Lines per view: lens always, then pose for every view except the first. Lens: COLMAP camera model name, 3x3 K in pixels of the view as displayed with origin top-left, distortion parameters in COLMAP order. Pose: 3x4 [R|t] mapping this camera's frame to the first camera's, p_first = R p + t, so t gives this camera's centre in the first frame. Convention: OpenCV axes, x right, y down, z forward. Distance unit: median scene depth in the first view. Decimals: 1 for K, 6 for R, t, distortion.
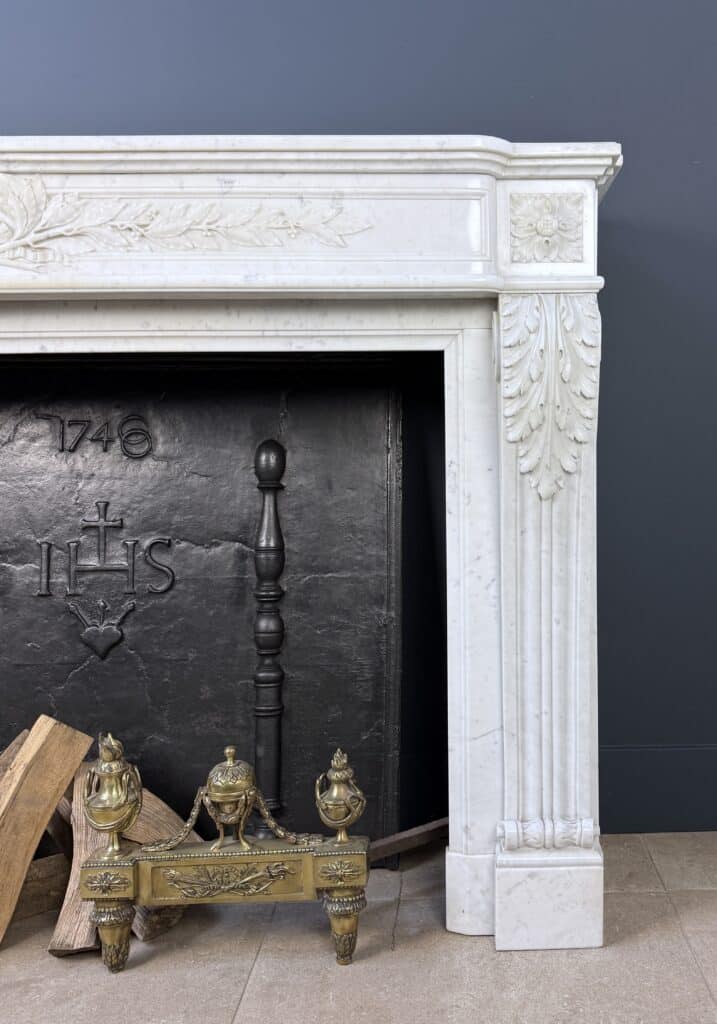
lens RADIAL K [[915.1, 0, 487.6], [0, 915.1, 478.9], [0, 0, 1]] dist [0.156150, -0.264989]
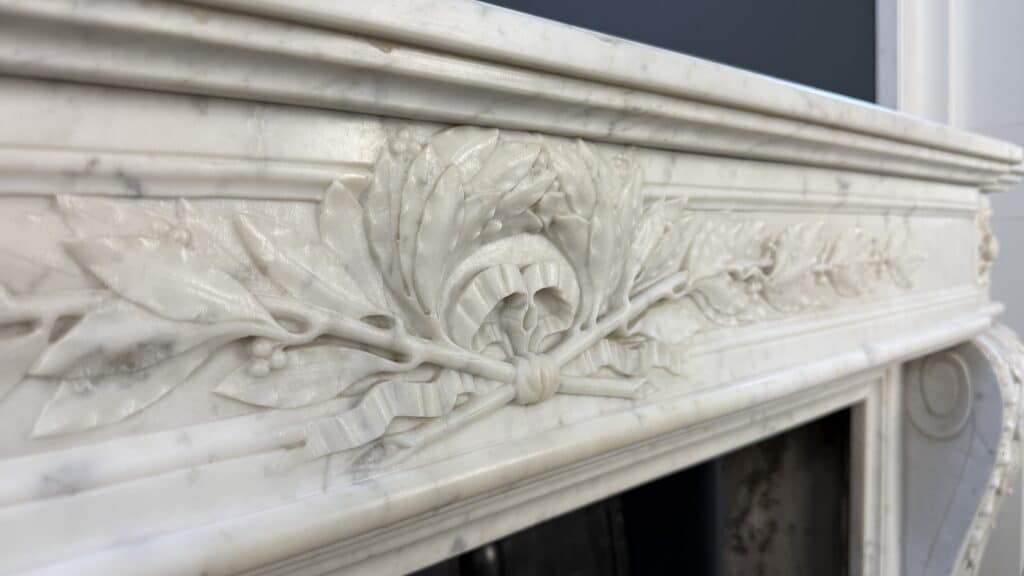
lens RADIAL K [[749.7, 0, 512.0], [0, 749.7, 288.0], [0, 0, 1]] dist [0.005412, -0.088464]
pose [[0.751395, -0.045151, 0.658306, -0.675316], [0.058990, 0.998258, 0.001135, -0.254018], [-0.657210, 0.037981, 0.752750, 0.751795]]
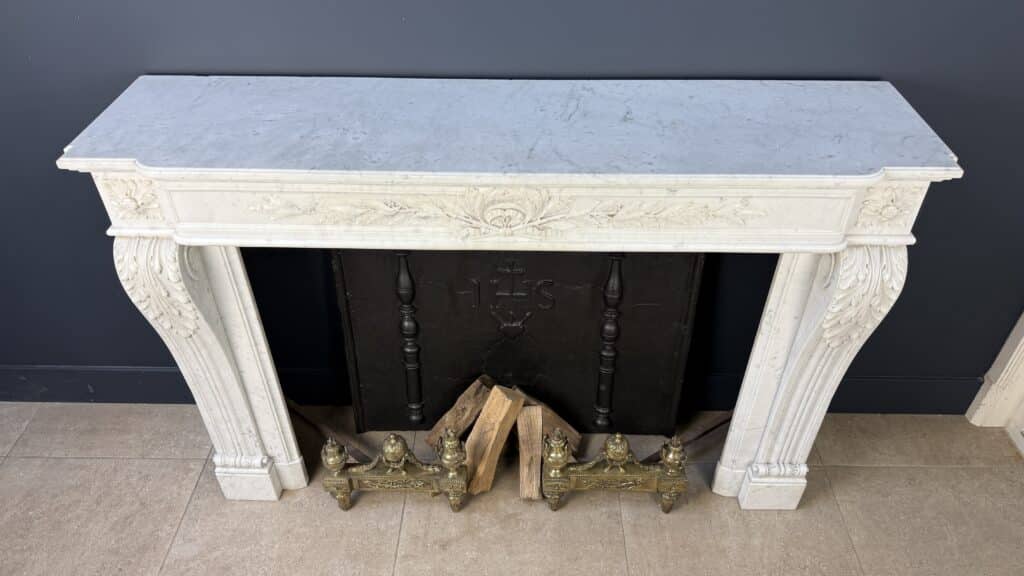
lens RADIAL K [[719.1, 0, 512.0], [0, 719.1, 288.0], [0, 0, 1]] dist [0.093539, -0.156576]
pose [[0.998580, 0.039018, -0.036262, -0.453101], [-0.010491, 0.811495, 0.584265, -0.798012], [0.052223, -0.583055, 0.810752, -0.008043]]
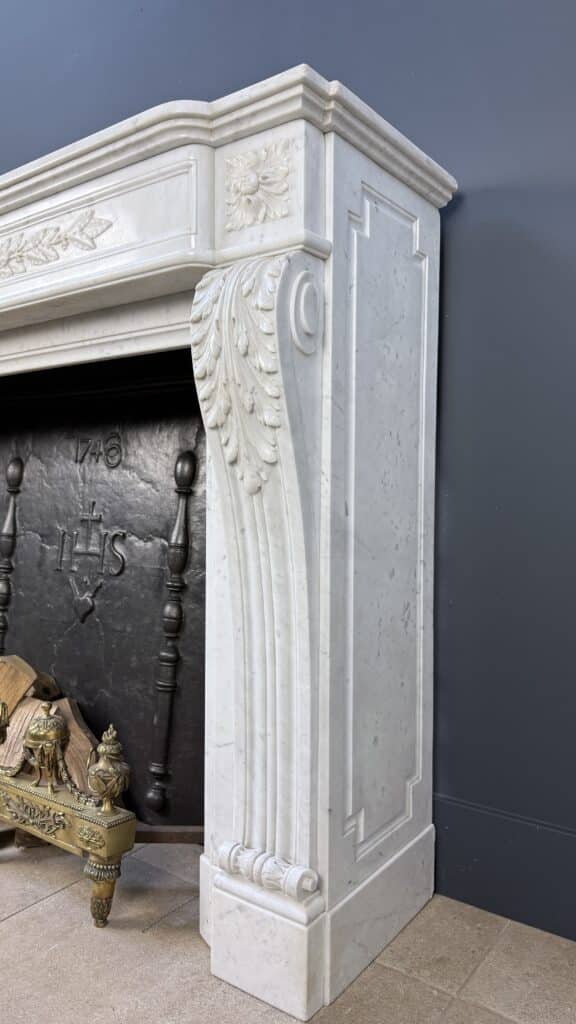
lens RADIAL K [[724.5, 0, 286.2], [0, 724.5, 515.9], [0, 0, 1]] dist [0.133881, -0.261984]
pose [[0.788053, 0.036032, -0.614553, 0.520188], [-0.049584, 0.998757, -0.005024, 0.045748], [0.613608, 0.034431, 0.788860, 0.457977]]
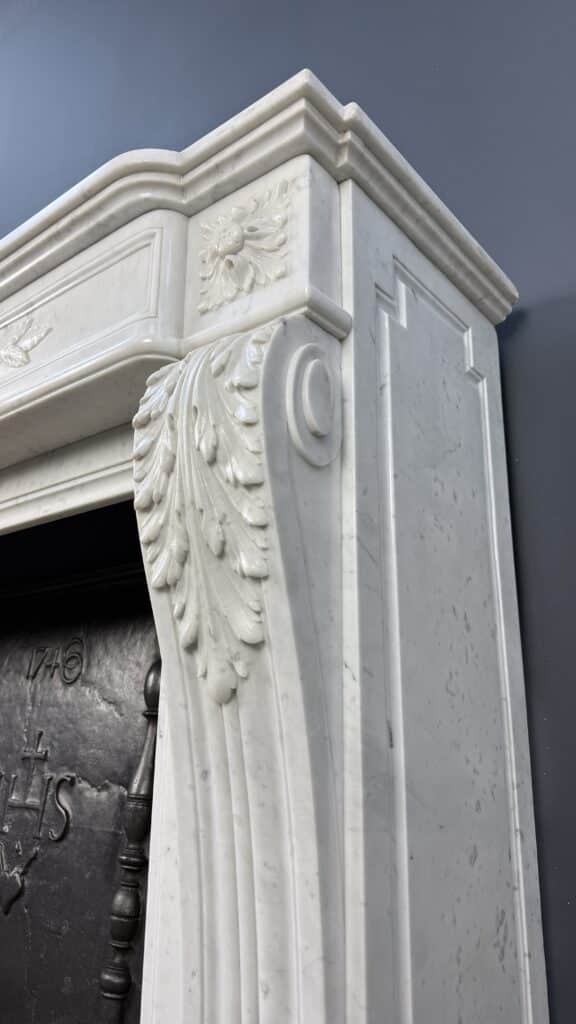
lens RADIAL K [[724.5, 0, 286.2], [0, 724.5, 515.9], [0, 0, 1]] dist [0.133881, -0.261984]
pose [[0.763086, -0.163422, -0.625294, 0.355333], [-0.056336, 0.947001, -0.316251, 0.049903], [0.643837, 0.276553, 0.713437, 0.700735]]
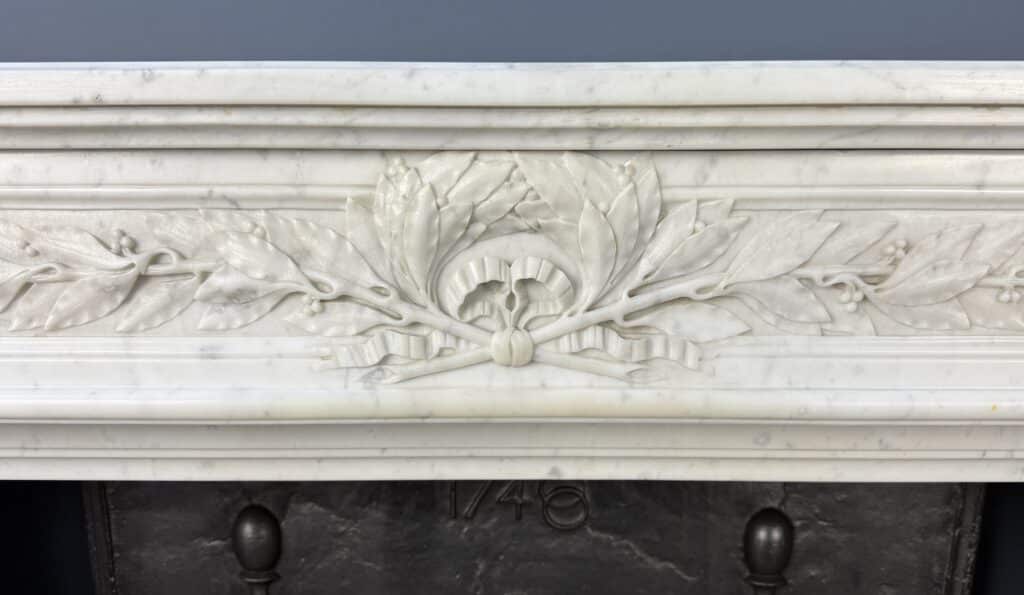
lens RADIAL K [[846.5, 0, 517.9], [0, 846.5, 511.3], [0, 0, 1]] dist [0.011341, -0.006376]
pose [[0.999191, 0.025970, -0.030710, -0.489283], [-0.015216, 0.950918, 0.309069, -0.270857], [0.037229, -0.308351, 0.950544, 0.549511]]
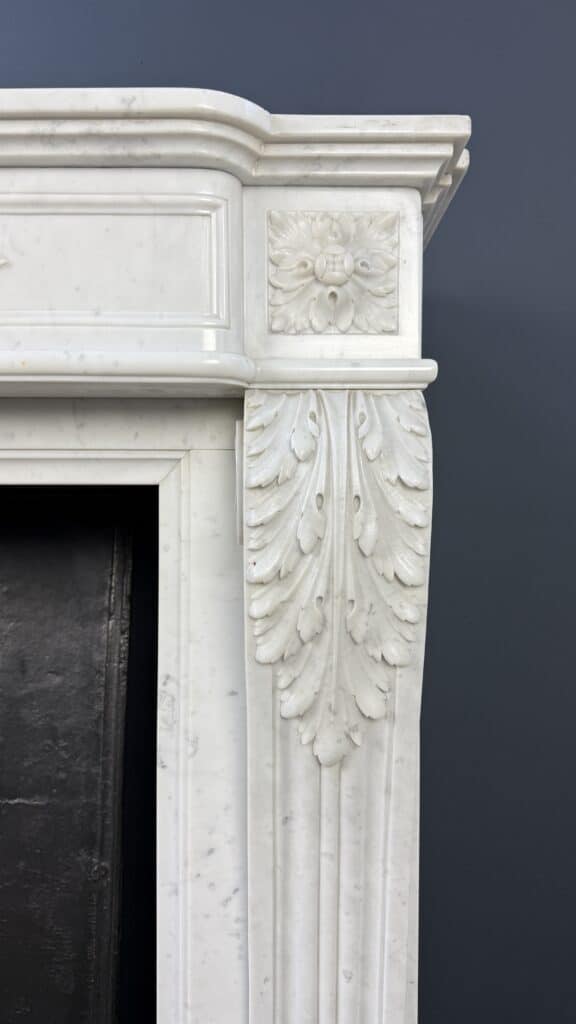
lens RADIAL K [[724.5, 0, 286.2], [0, 724.5, 515.9], [0, 0, 1]] dist [0.133881, -0.261984]
pose [[0.999687, 0.011894, -0.022020, 0.045970], [-0.012995, 0.998638, -0.050534, -0.101132], [0.021389, 0.050805, 0.998480, 0.555341]]
